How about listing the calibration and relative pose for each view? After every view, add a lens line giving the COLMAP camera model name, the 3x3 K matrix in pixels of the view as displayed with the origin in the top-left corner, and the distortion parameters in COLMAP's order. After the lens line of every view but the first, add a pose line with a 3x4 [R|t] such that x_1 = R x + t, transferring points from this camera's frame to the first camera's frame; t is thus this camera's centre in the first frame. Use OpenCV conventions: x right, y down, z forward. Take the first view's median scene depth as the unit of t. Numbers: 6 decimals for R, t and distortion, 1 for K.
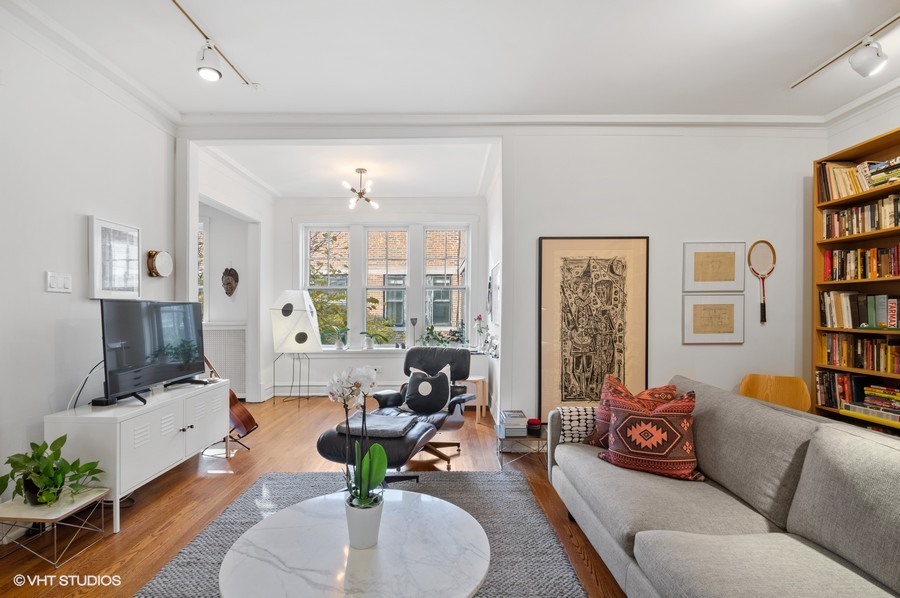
lens RADIAL K [[432.9, 0, 446.8], [0, 432.9, 307.4], [0, 0, 1]] dist [0.005679, -0.000008]
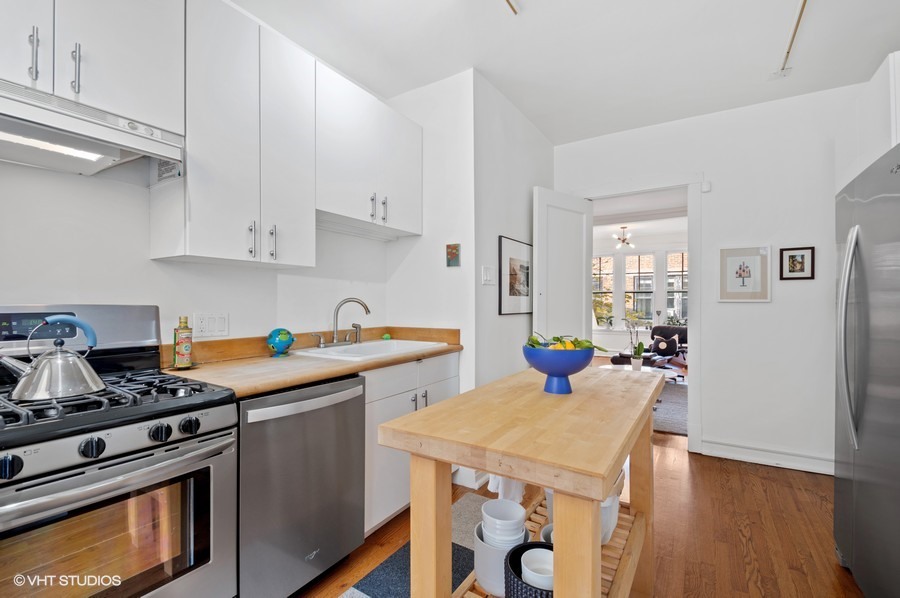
lens RADIAL K [[385.7, 0, 451.2], [0, 385.7, 302.7], [0, 0, 1]] dist [-0.003064, -0.001722]
pose [[0.835022, -0.003116, -0.550208, 0.083175], [0.002701, 0.999995, -0.001564, -0.003362], [0.550210, -0.000180, 0.835026, -0.732625]]
